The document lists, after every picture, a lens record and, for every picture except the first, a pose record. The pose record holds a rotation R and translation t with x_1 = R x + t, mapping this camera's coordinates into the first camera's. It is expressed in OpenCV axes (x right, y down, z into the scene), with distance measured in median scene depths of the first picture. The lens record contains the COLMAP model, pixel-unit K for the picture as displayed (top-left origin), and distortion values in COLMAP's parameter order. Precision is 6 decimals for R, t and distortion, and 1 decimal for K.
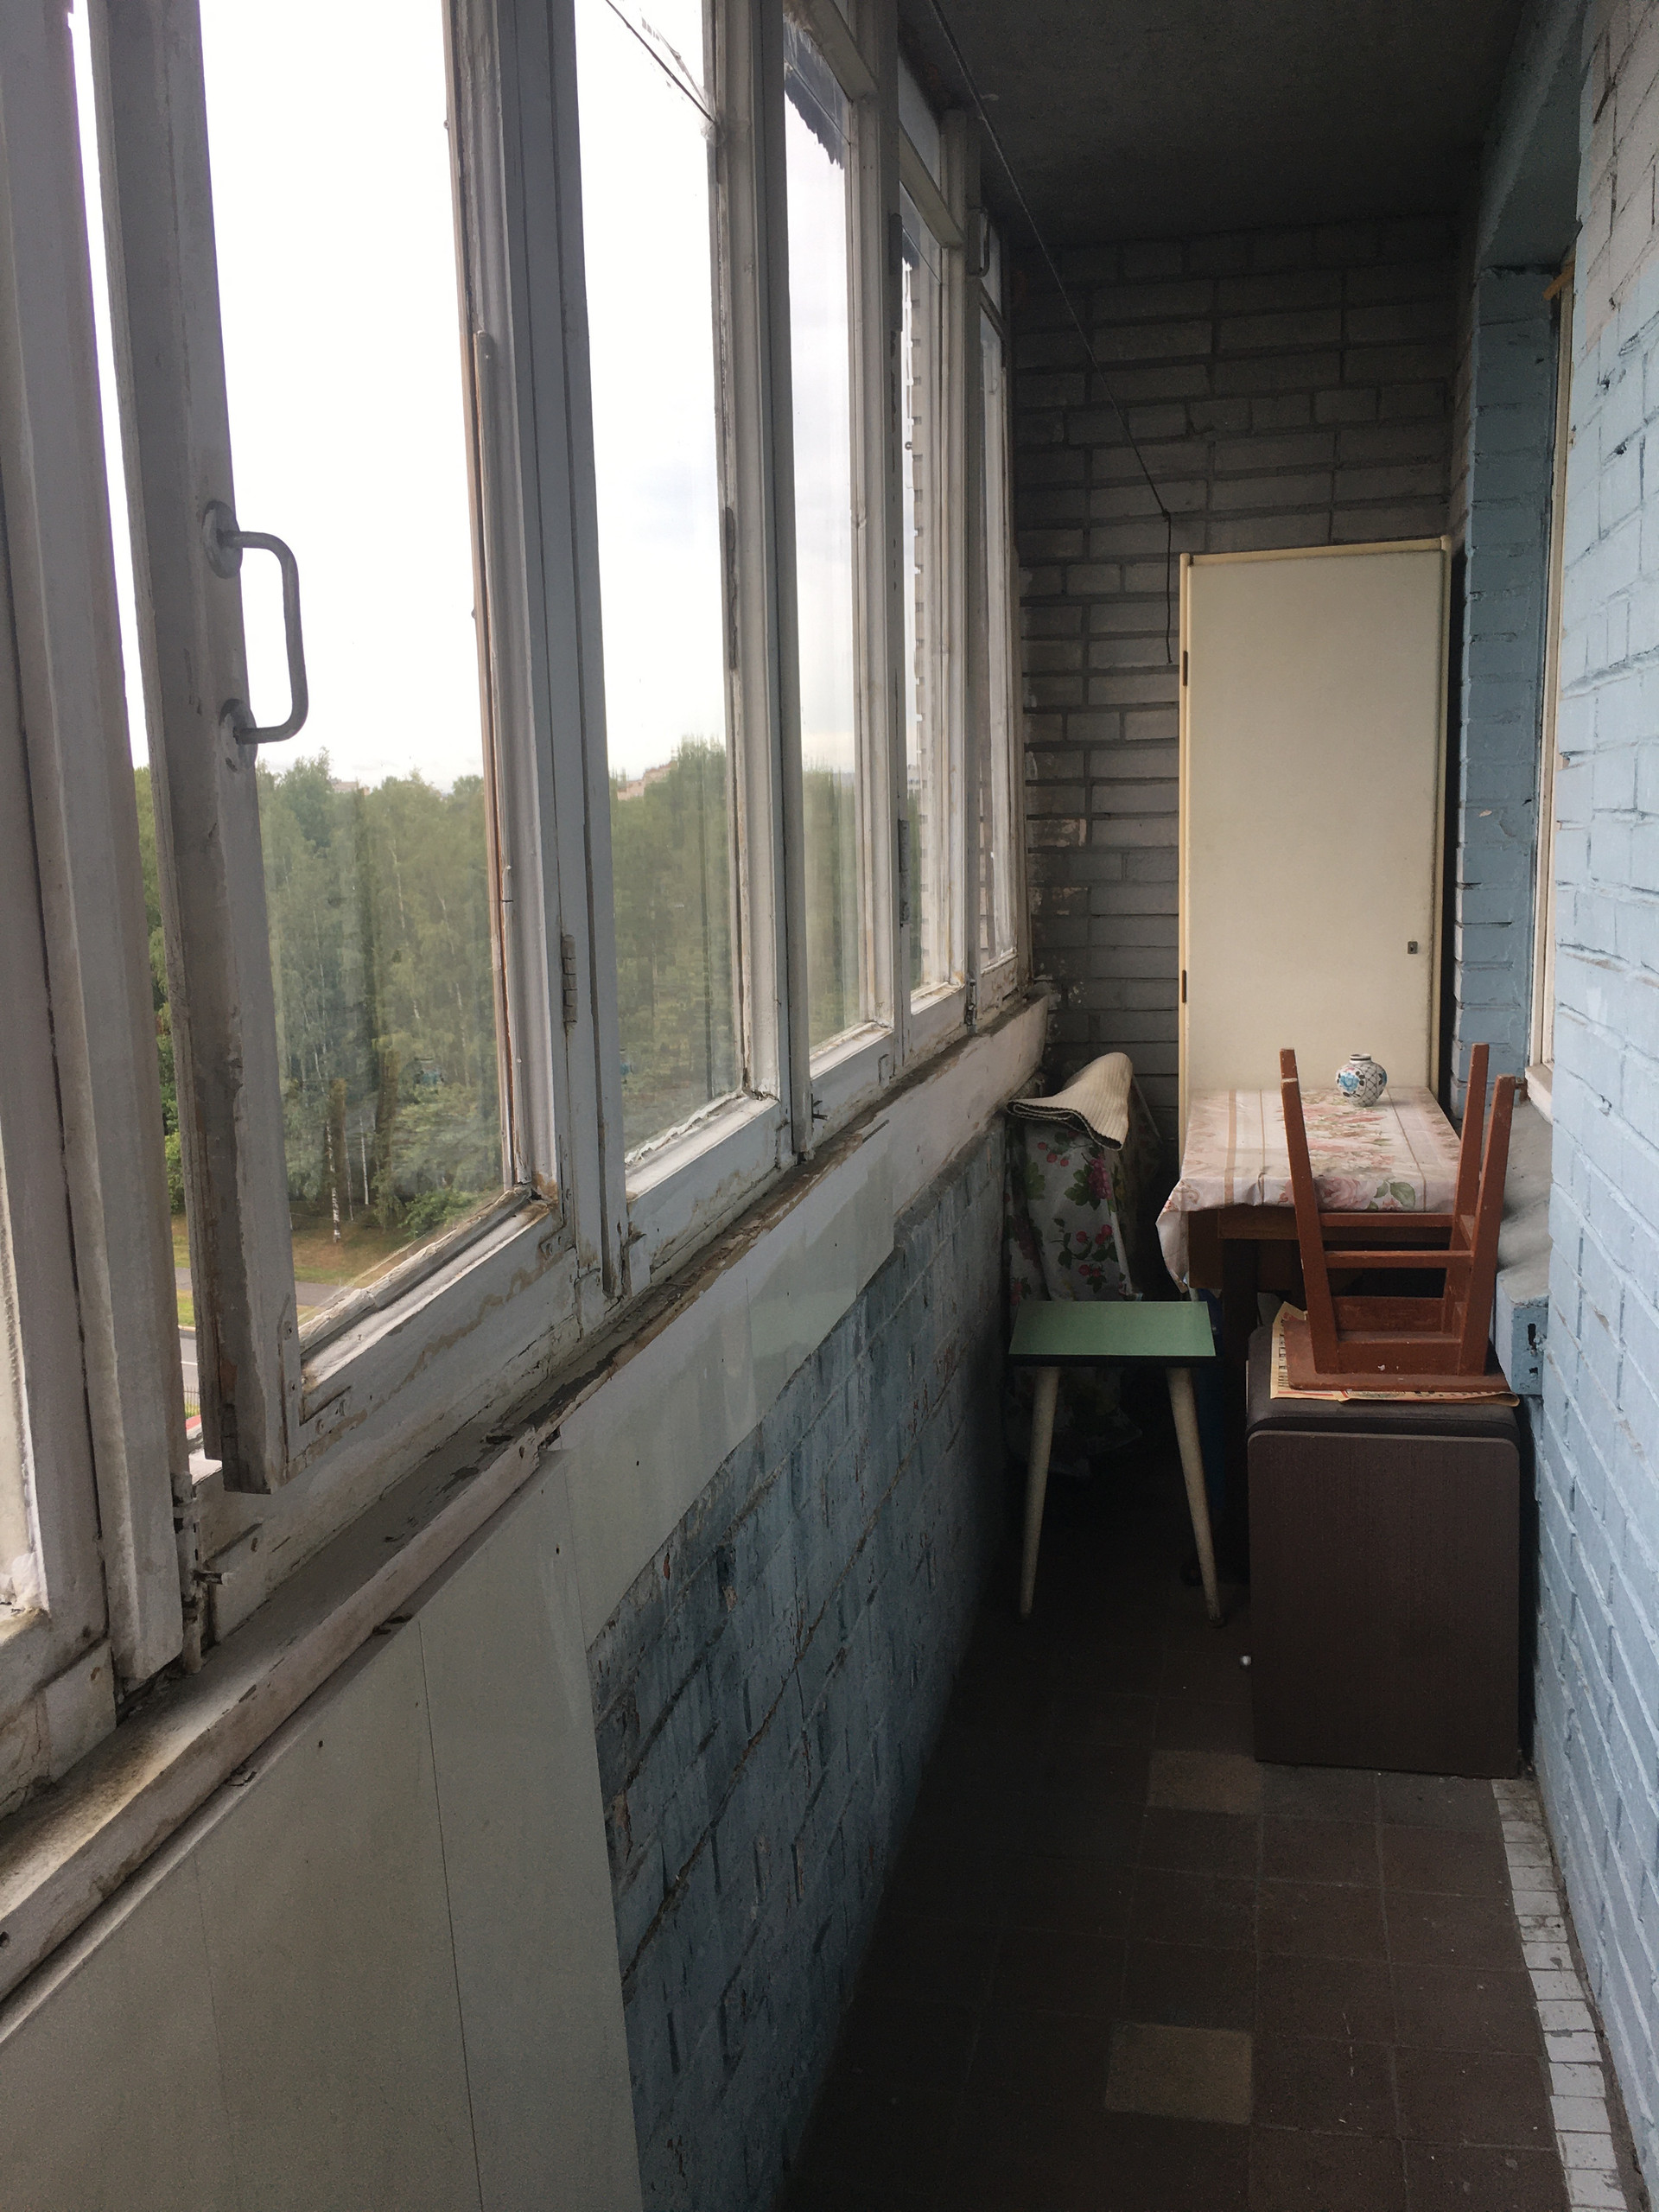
lens RADIAL K [[1865.4, 0, 838.2], [0, 1865.4, 1109.8], [0, 0, 1]] dist [0.040169, -0.077102]
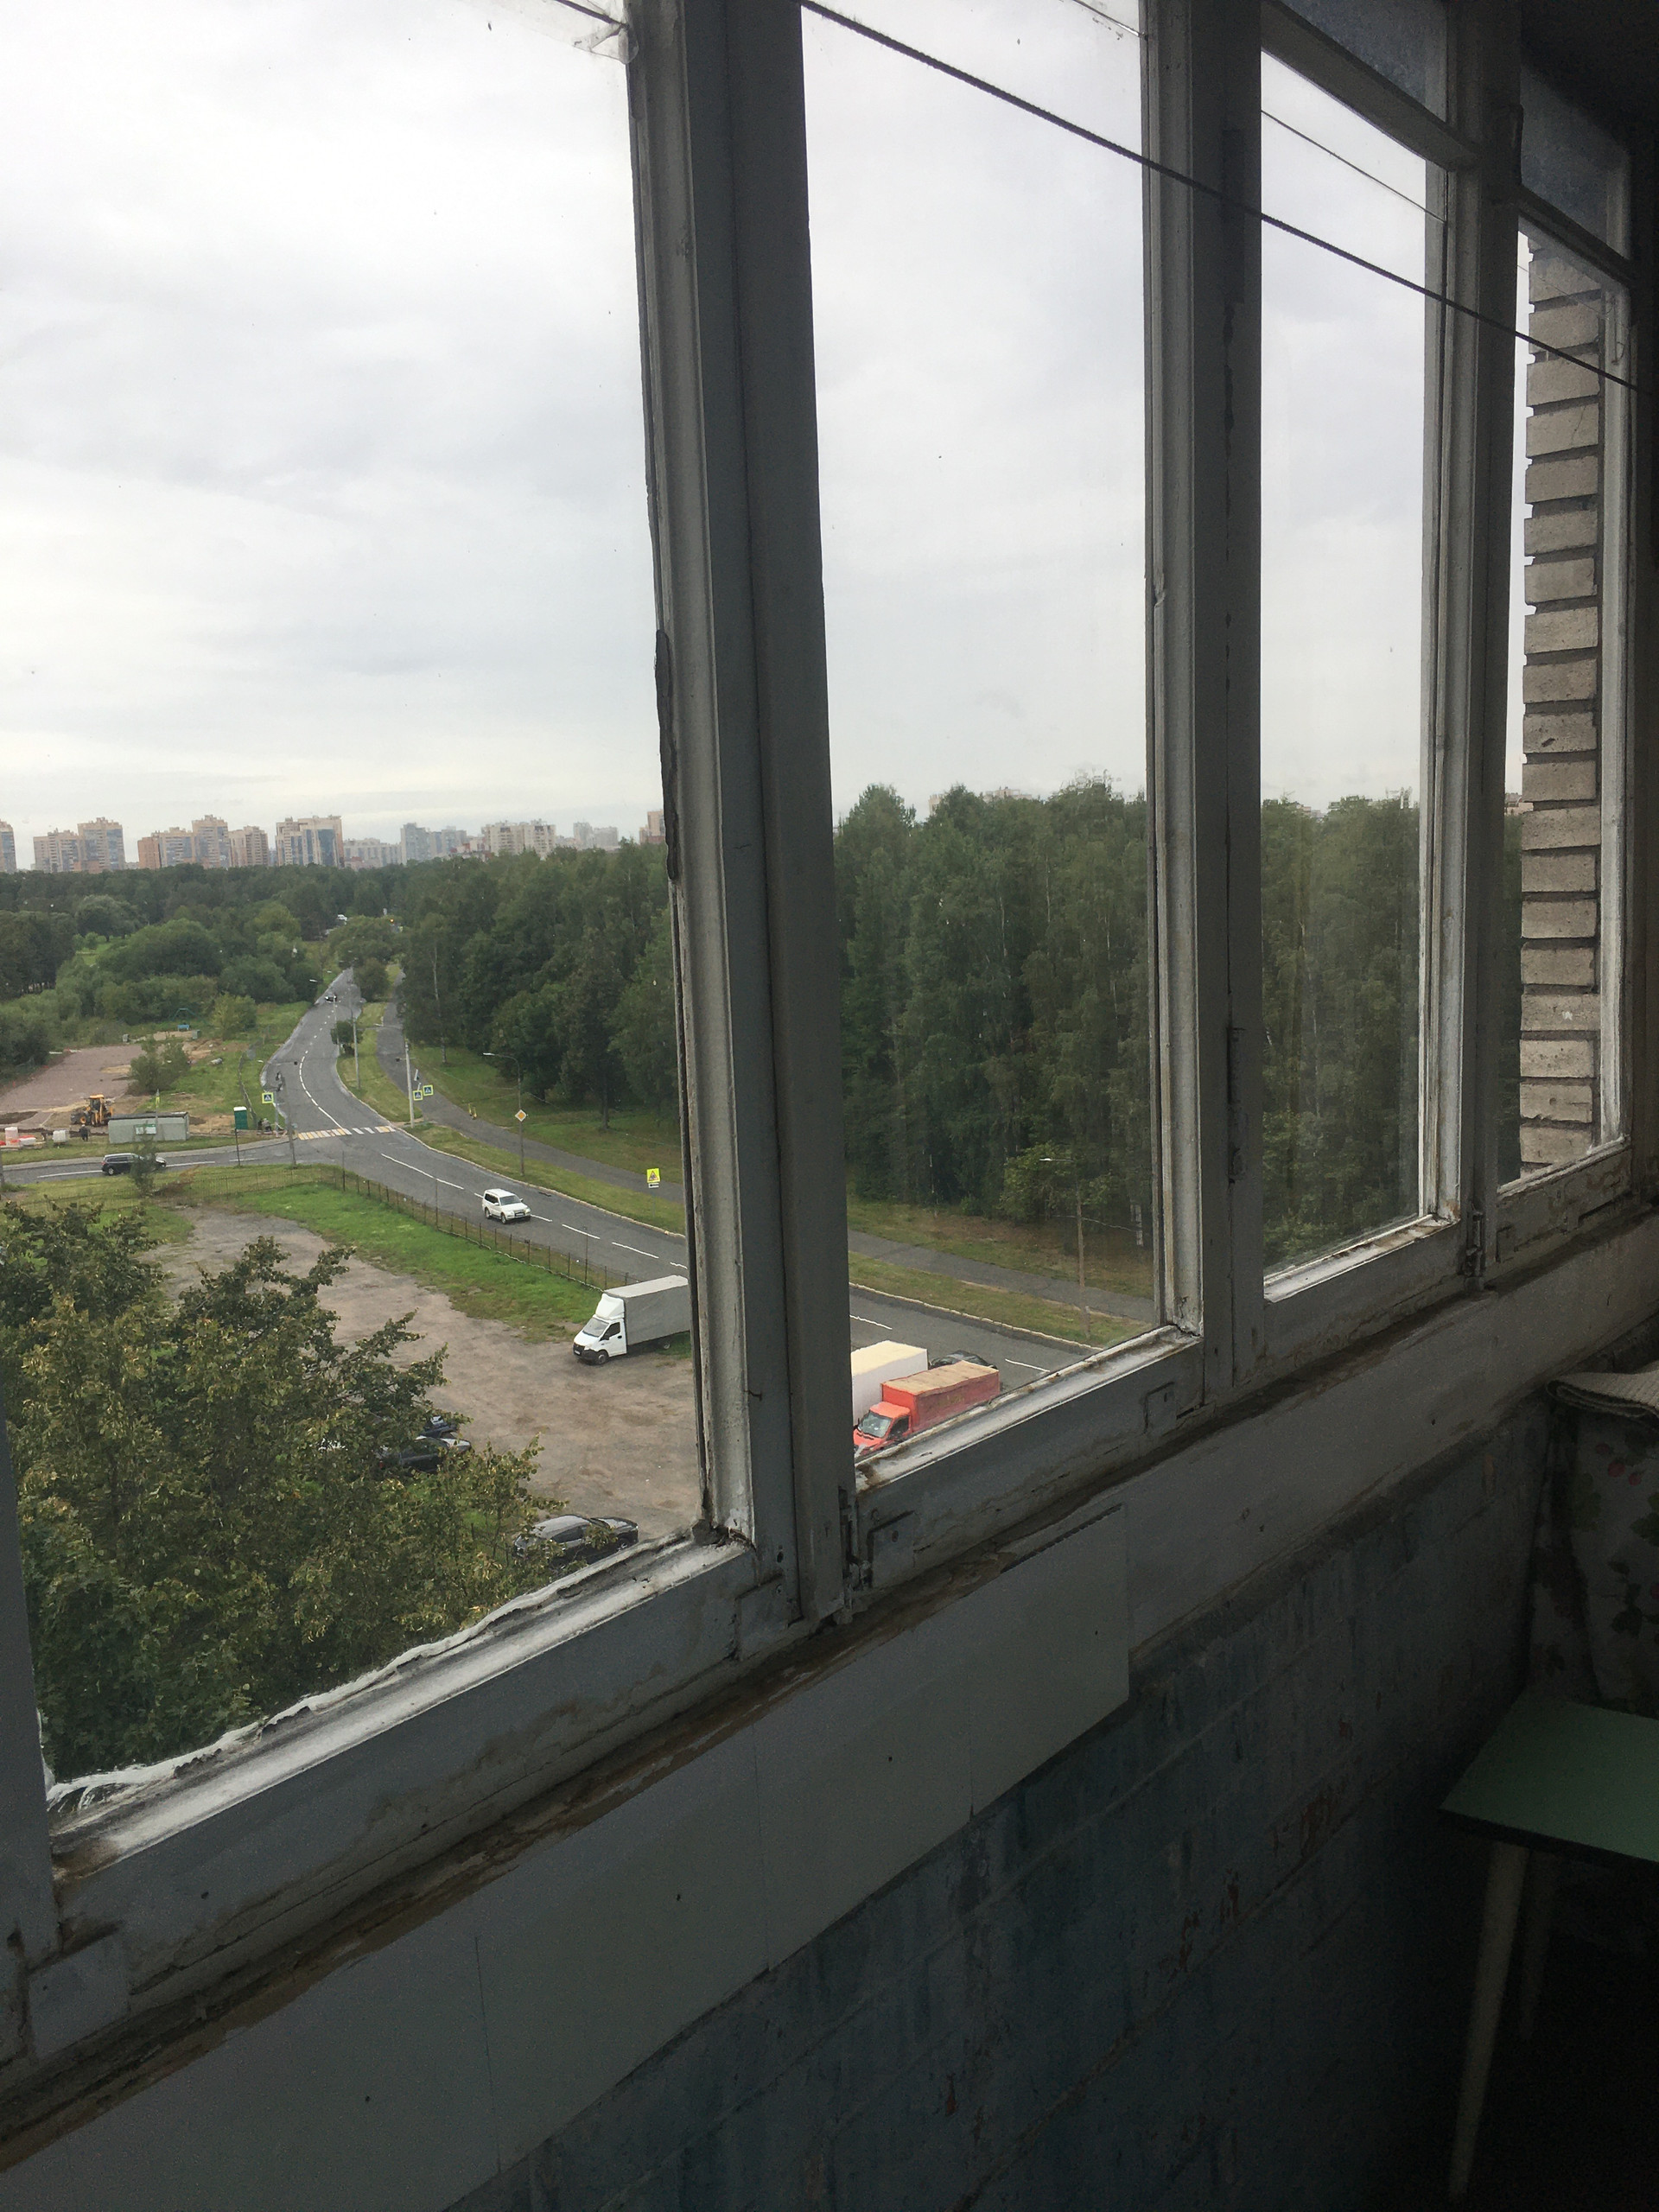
lens RADIAL K [[1865.4, 0, 830.8], [0, 1865.4, 1093.7], [0, 0, 1]] dist [0.040169, -0.077102]
pose [[0.894740, 0.045724, -0.444240, 0.160065], [-0.054170, 0.998512, -0.006330, -0.093626], [0.443289, 0.029728, 0.895886, 0.263285]]
